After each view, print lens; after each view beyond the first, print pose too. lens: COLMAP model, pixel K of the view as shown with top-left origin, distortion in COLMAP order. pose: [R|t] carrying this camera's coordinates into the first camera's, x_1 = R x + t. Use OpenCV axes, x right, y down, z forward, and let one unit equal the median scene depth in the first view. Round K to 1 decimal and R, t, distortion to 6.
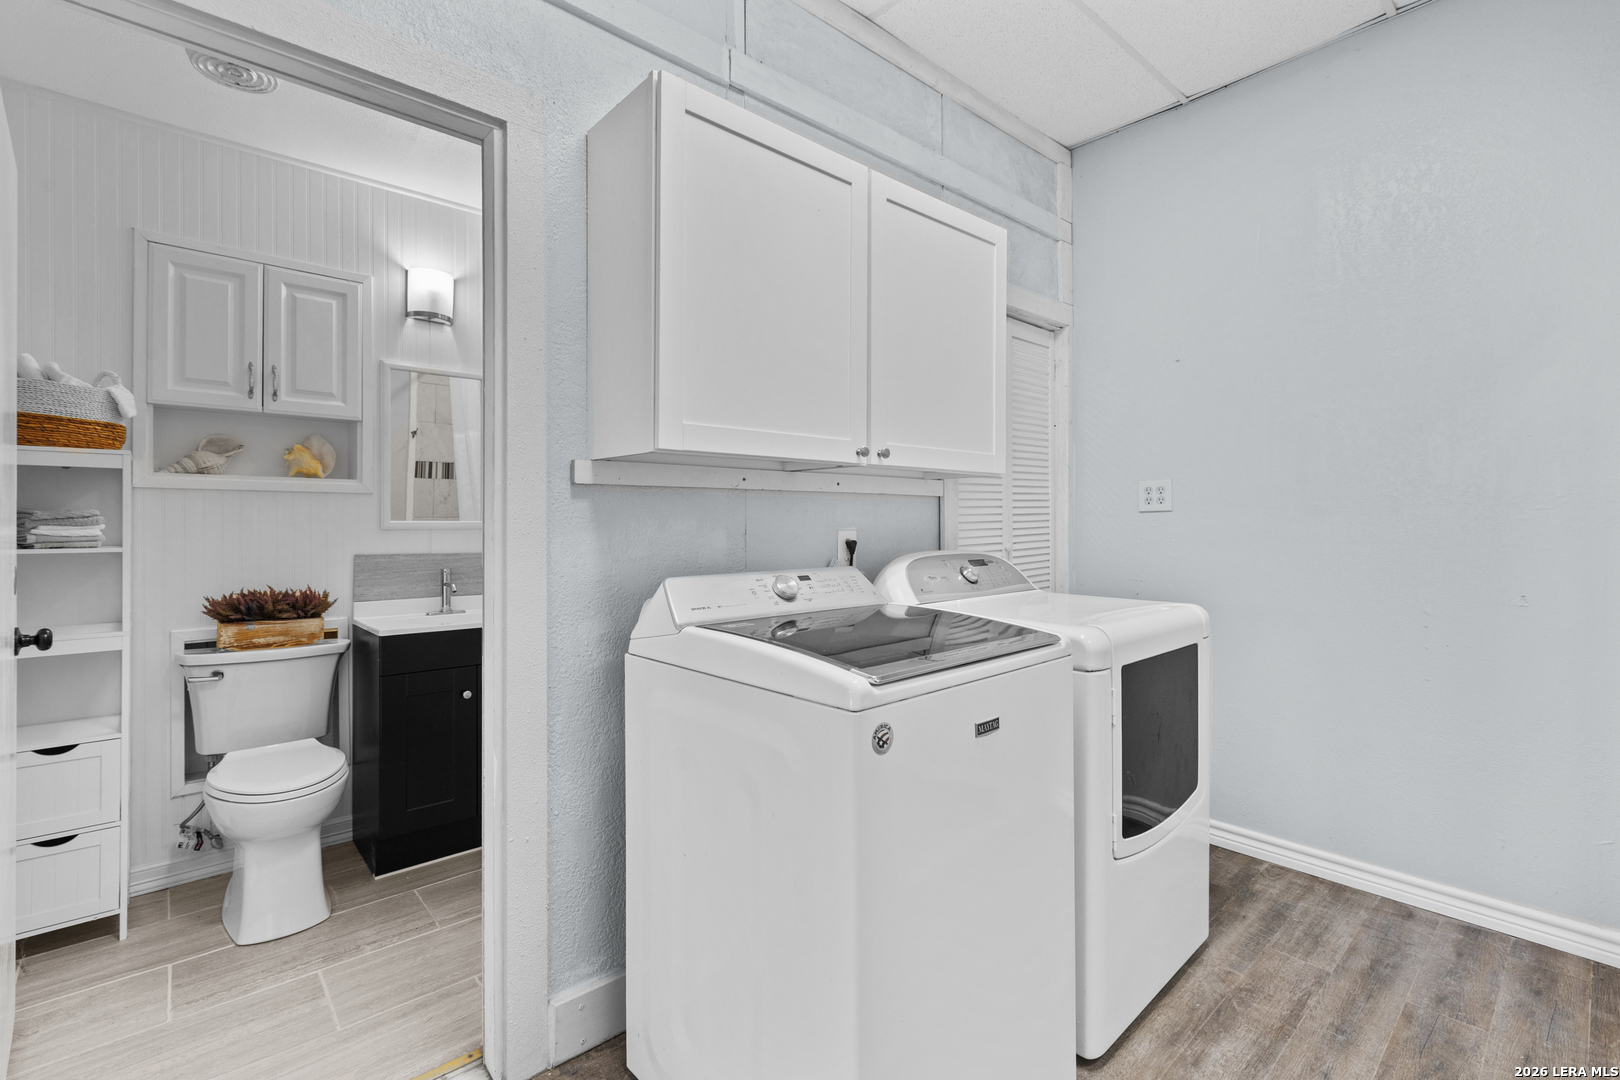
lens RADIAL K [[725.6, 0, 792.6], [0, 725.6, 532.9], [0, 0, 1]] dist [0.000956, -0.000456]
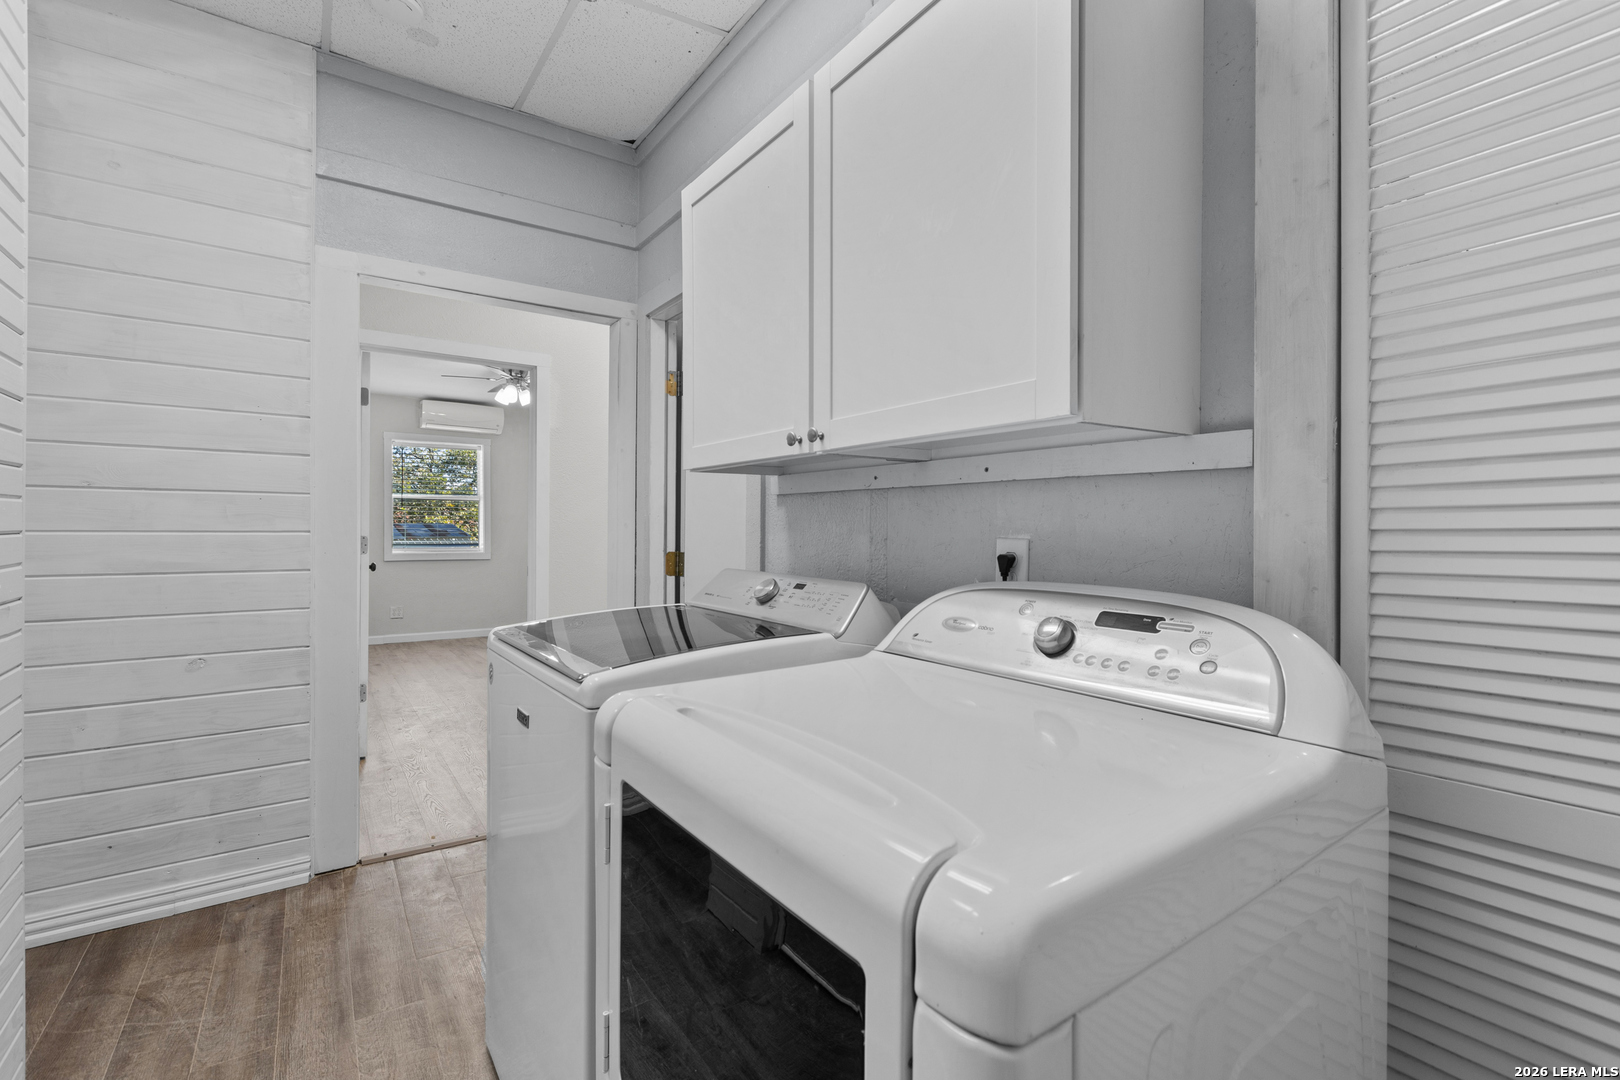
lens RADIAL K [[736.8, 0, 770.2], [0, 736.8, 522.2], [0, 0, 1]] dist [0.000627, -0.001132]
pose [[-0.151686, -0.004376, -0.988419, 0.849697], [-0.014637, 0.999891, -0.002180, -0.015460], [0.988320, 0.014136, -0.151734, 1.010040]]
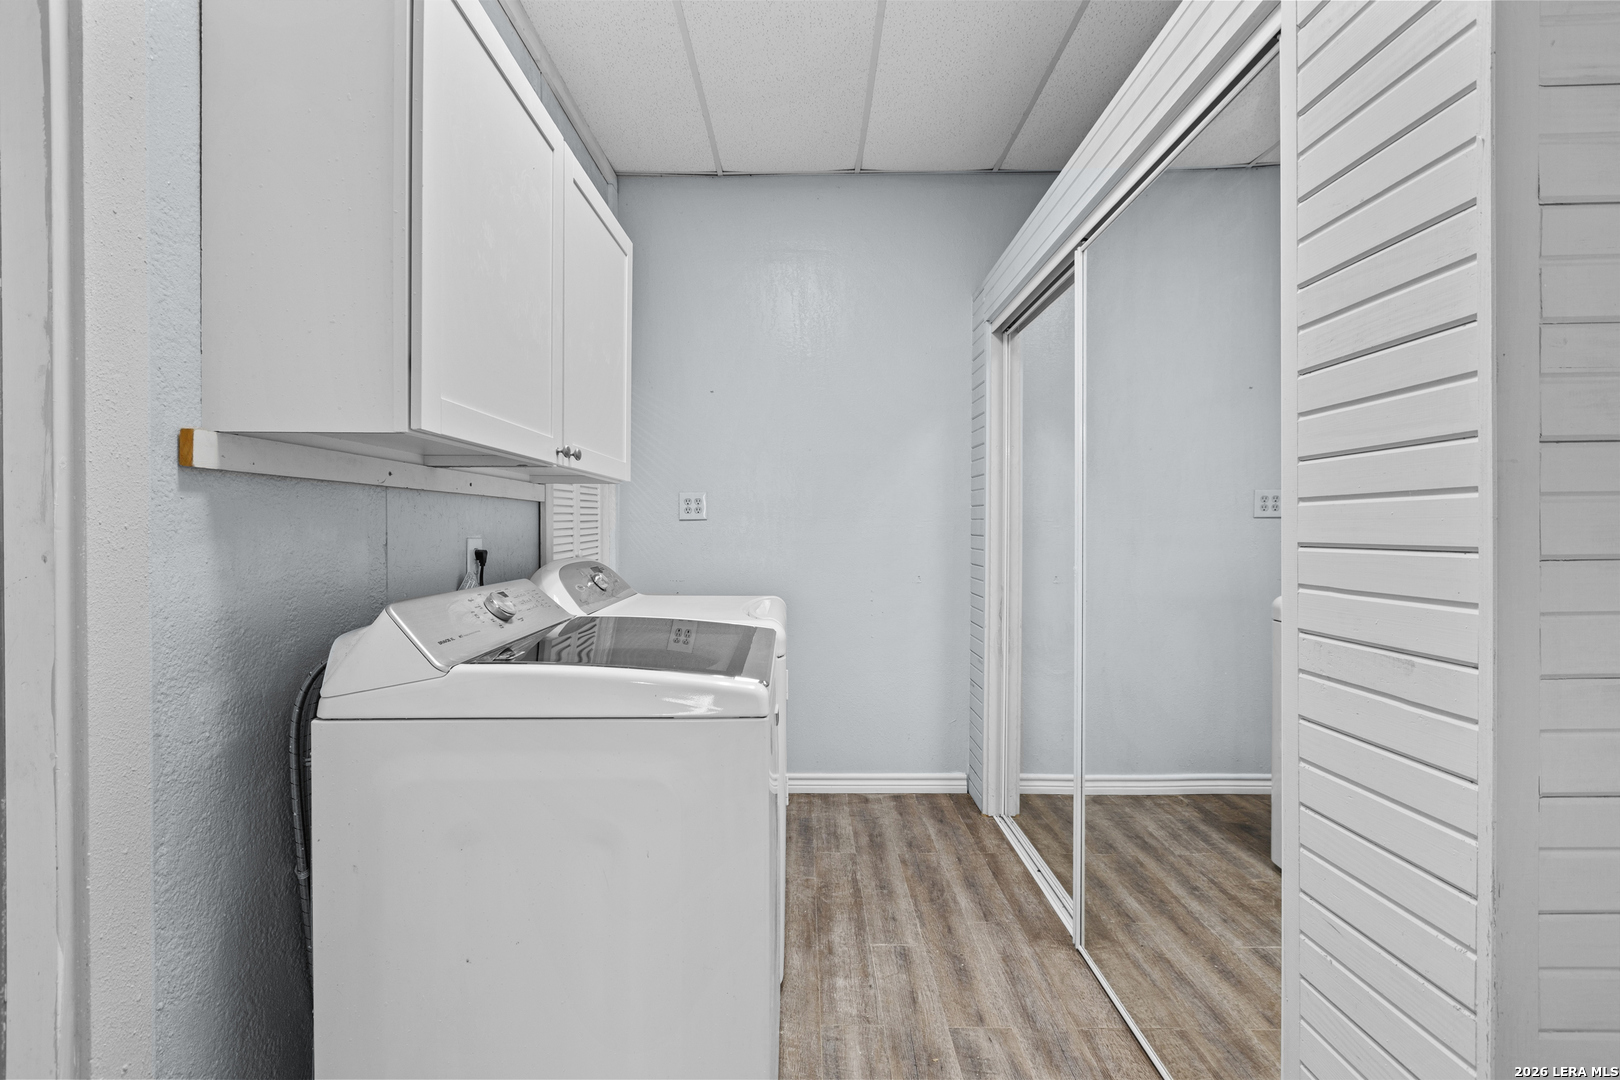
lens RADIAL K [[718.7, 0, 799.4], [0, 718.7, 545.7], [0, 0, 1]] dist [0.001367, -0.000034]
pose [[0.665141, -0.016991, 0.746524, -0.347213], [0.010300, 0.999855, 0.013580, -0.003056], [-0.746647, -0.001344, 0.665220, 0.164814]]
